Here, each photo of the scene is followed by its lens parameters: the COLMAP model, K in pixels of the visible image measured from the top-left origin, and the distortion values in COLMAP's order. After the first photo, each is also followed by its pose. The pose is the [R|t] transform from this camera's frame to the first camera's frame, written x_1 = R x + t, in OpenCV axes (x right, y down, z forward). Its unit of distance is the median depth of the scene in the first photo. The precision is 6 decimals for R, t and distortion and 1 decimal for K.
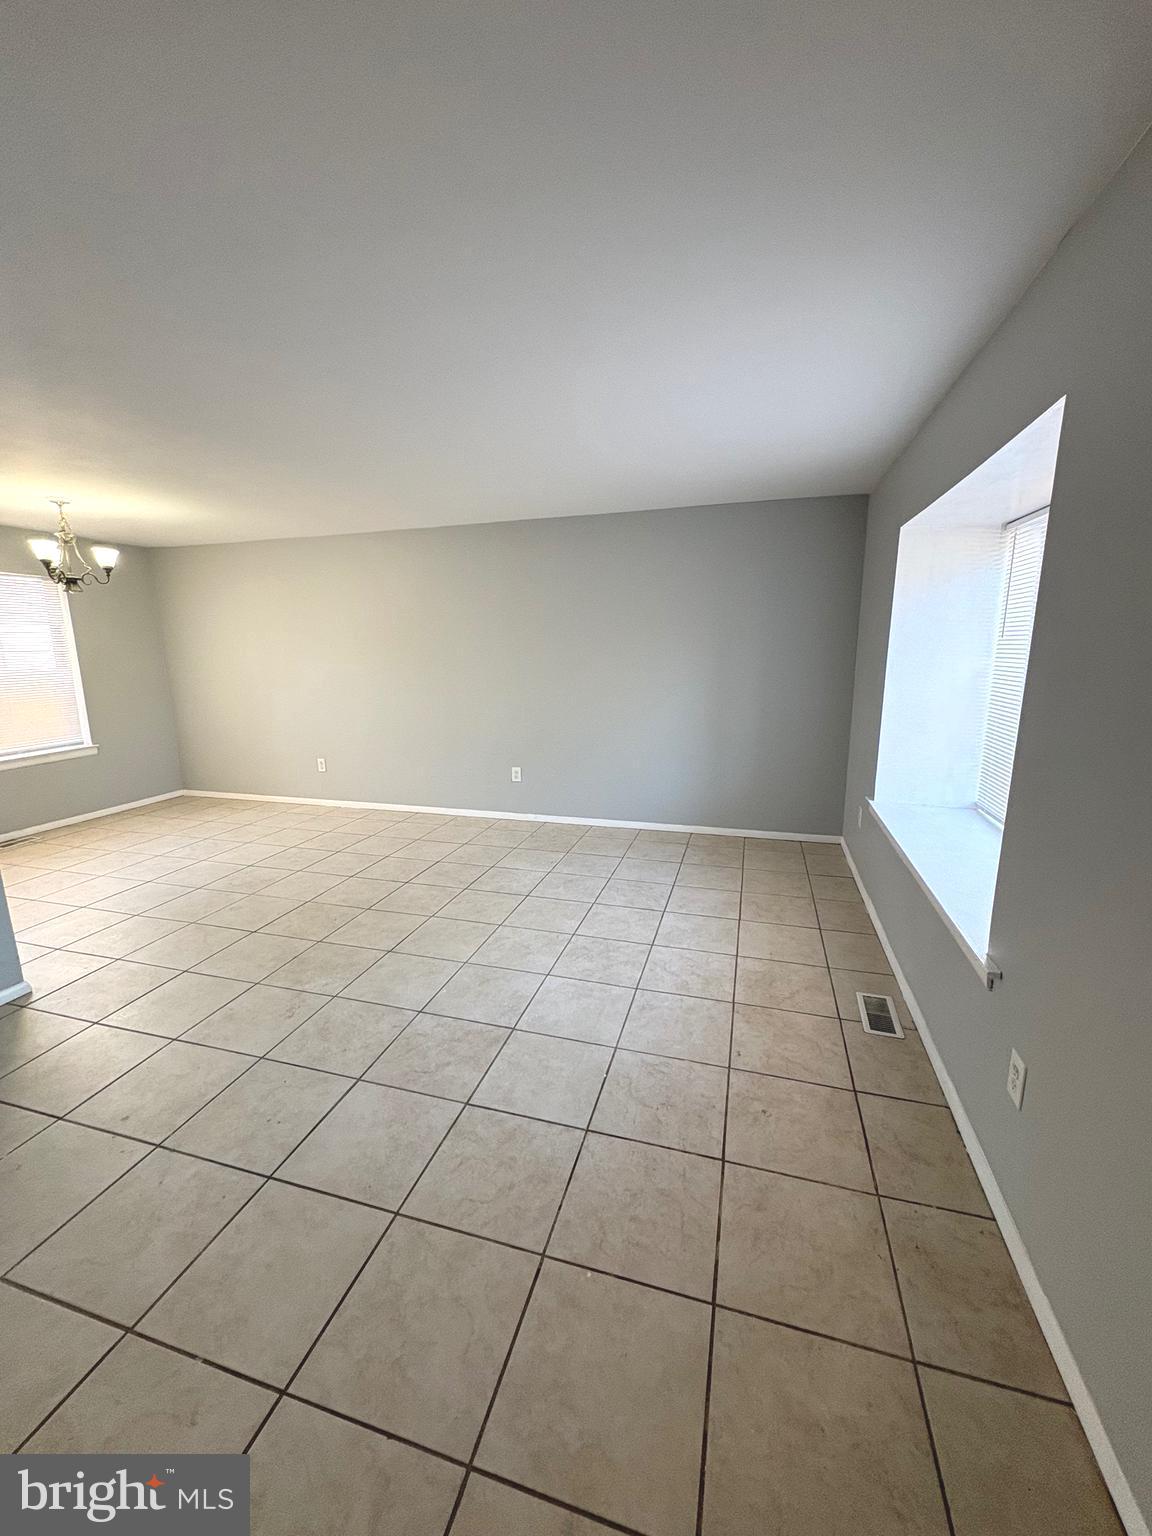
lens RADIAL K [[608.3, 0, 578.1], [0, 608.3, 770.9], [0, 0, 1]] dist [-0.000342, 0.000338]
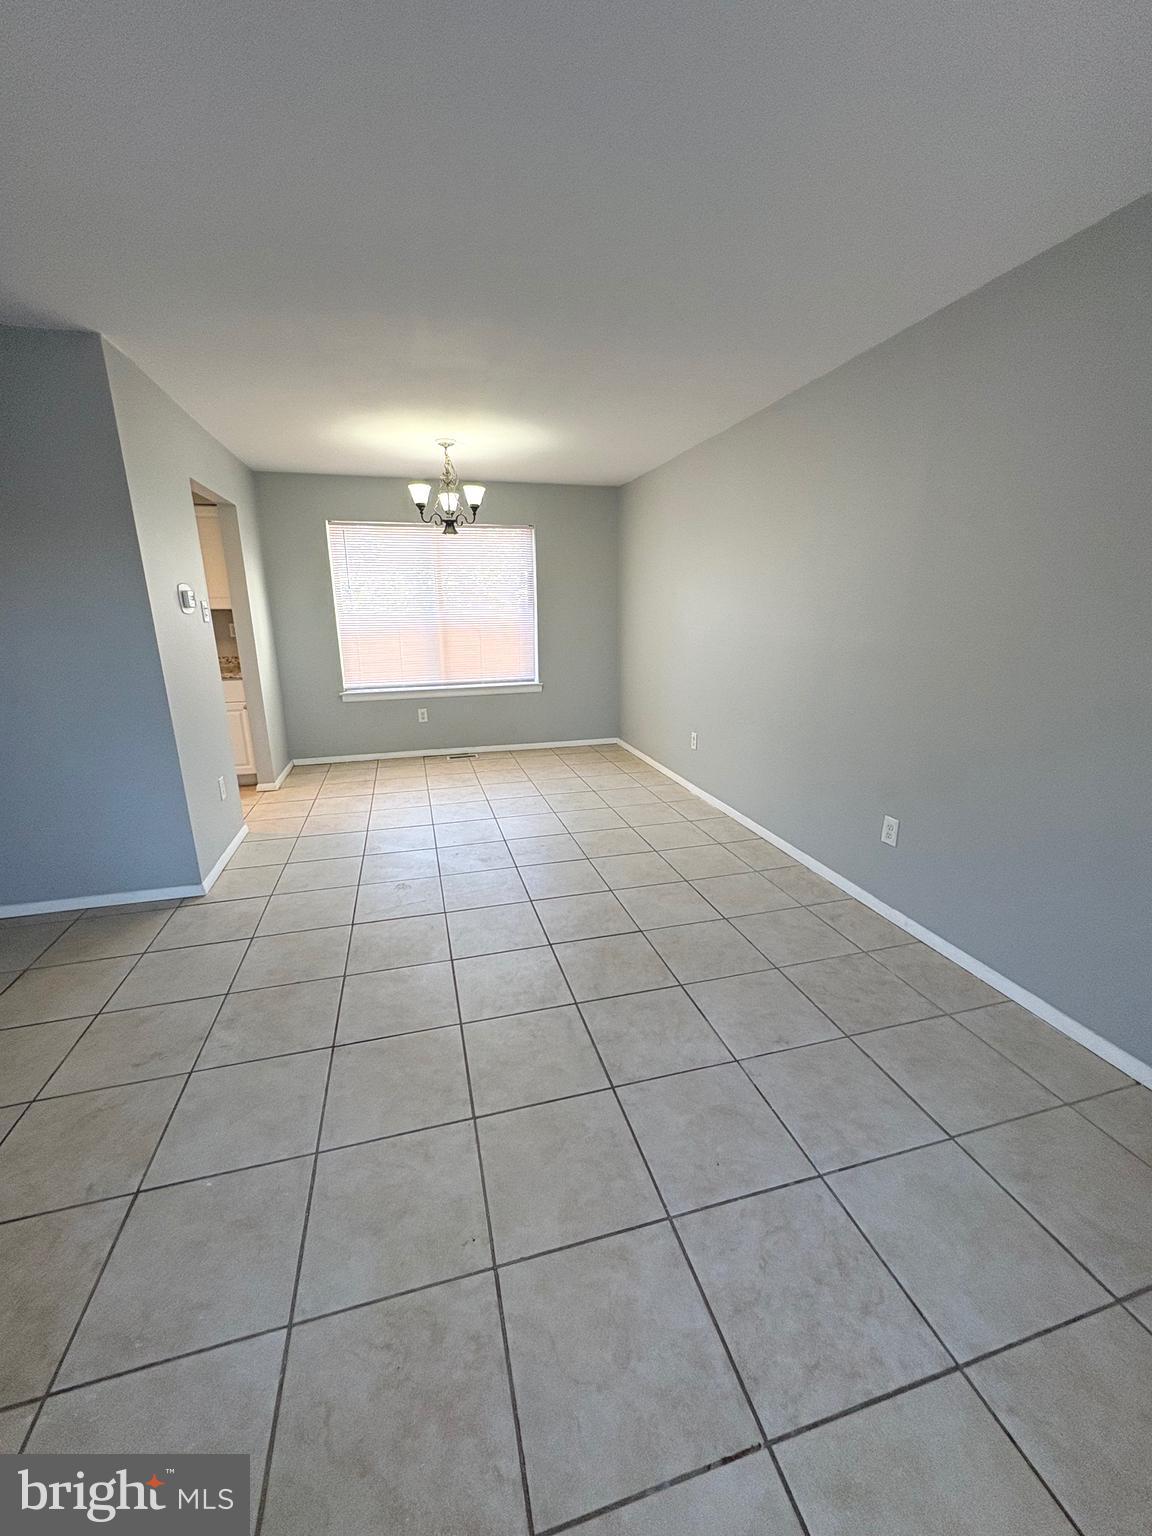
lens RADIAL K [[608.3, 0, 578.1], [0, 608.3, 770.9], [0, 0, 1]] dist [-0.000342, 0.000338]
pose [[0.525811, 0.230339, -0.818820, 0.234333], [-0.167930, 0.971801, 0.165537, -0.115265], [0.833860, 0.050463, 0.549665, 0.659390]]
